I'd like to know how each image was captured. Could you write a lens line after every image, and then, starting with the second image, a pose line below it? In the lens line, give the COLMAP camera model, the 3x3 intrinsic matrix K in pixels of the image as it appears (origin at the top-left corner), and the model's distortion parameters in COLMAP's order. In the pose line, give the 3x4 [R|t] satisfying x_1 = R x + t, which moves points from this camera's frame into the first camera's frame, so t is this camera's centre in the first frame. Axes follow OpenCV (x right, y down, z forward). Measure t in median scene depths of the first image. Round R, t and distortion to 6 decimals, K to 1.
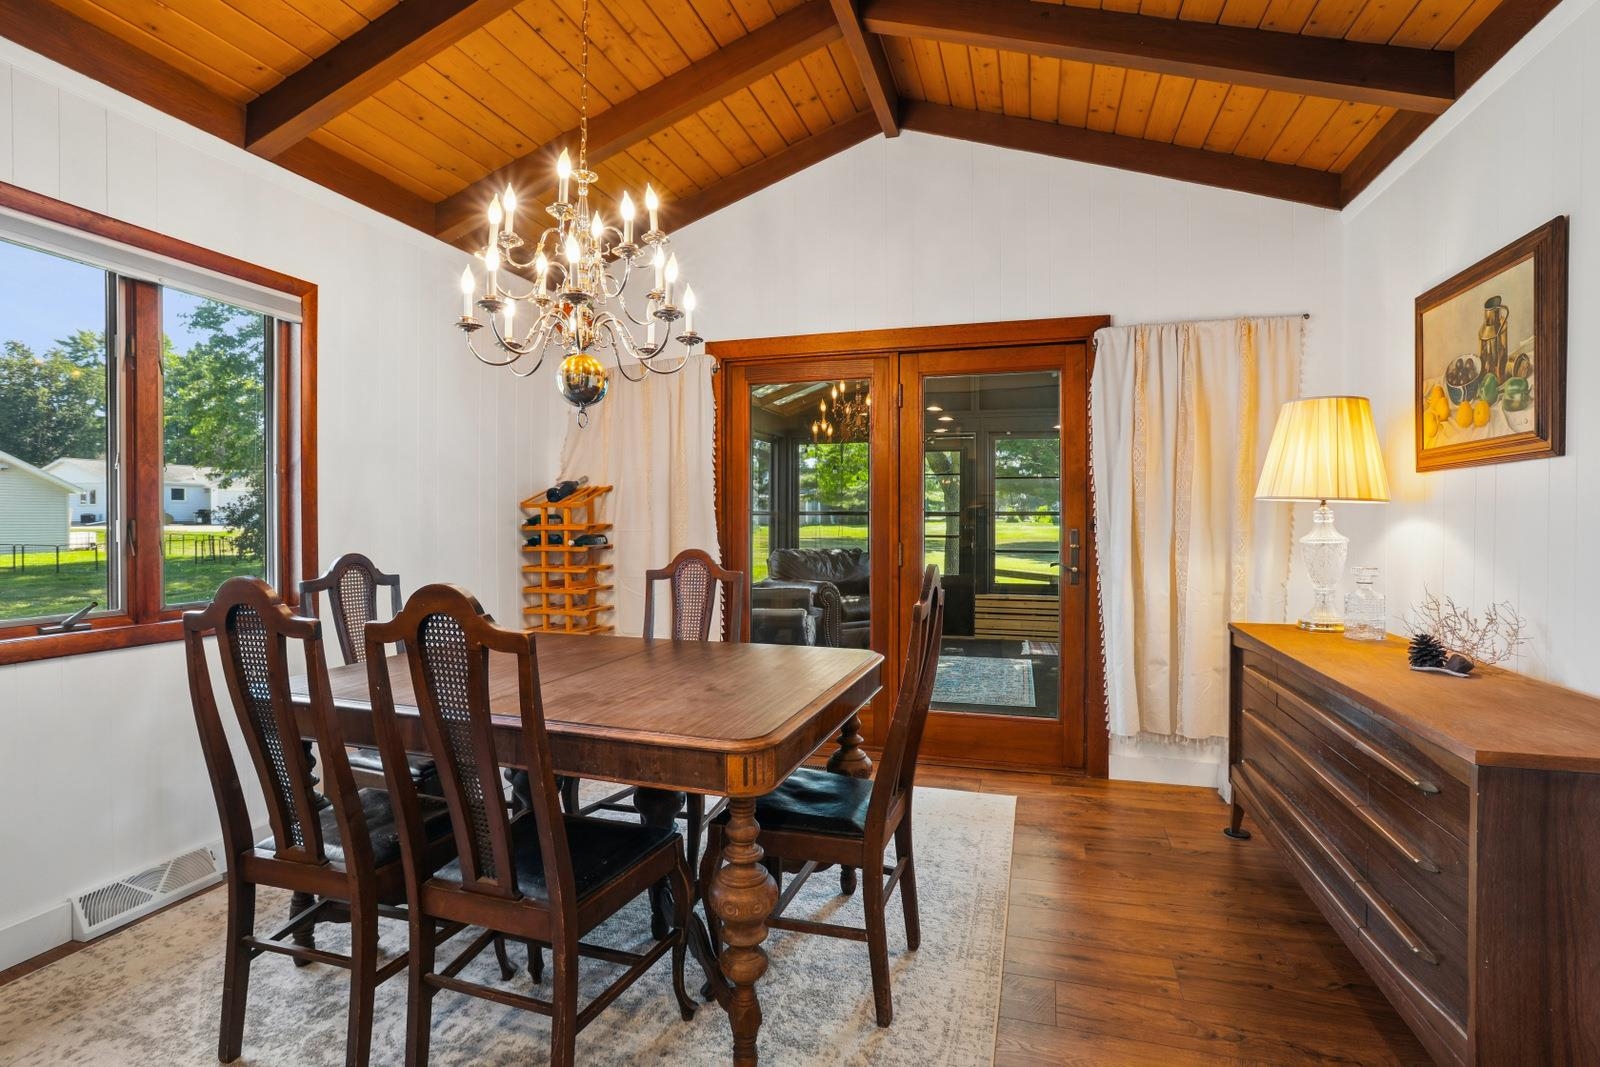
lens RADIAL K [[835.8, 0, 794.8], [0, 835.8, 528.8], [0, 0, 1]] dist [-0.000666, 0.000125]
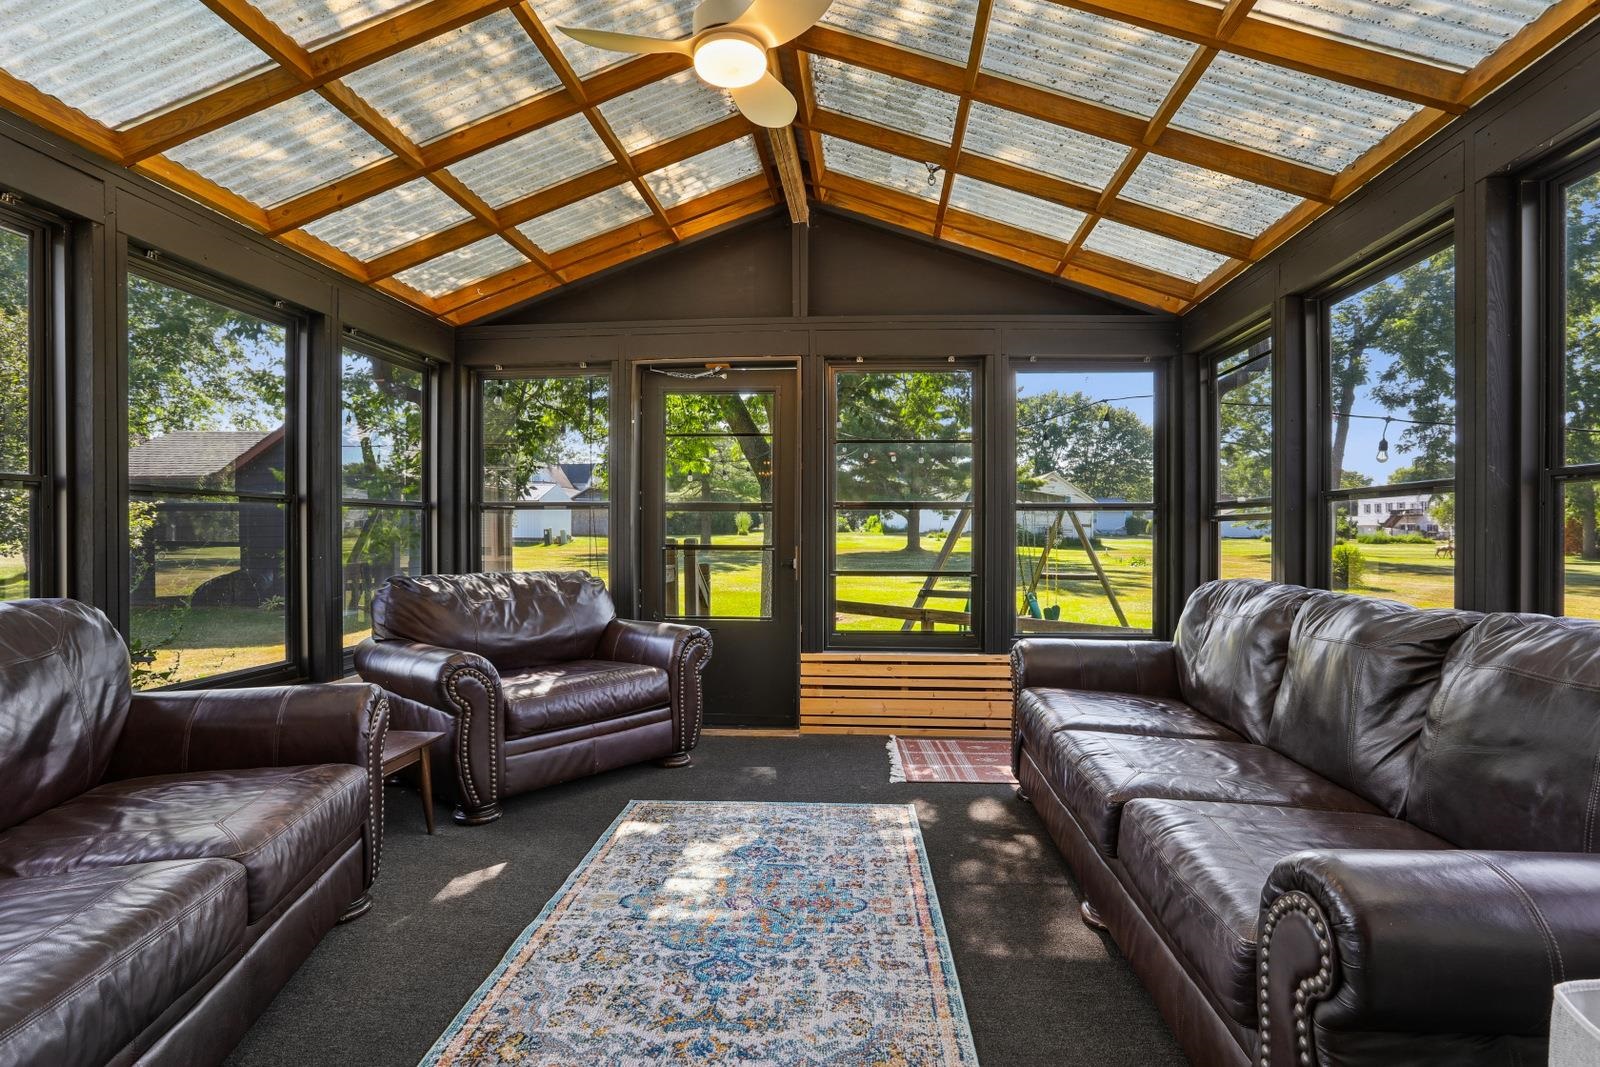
lens RADIAL K [[797.2, 0, 809.6], [0, 797.2, 522.0], [0, 0, 1]] dist [0.000021, 0.000120]
pose [[0.976994, -0.001147, 0.213264, 0.111016], [0.006164, 0.999720, -0.022863, 0.005009], [-0.213178, 0.023652, 0.976727, 0.491140]]
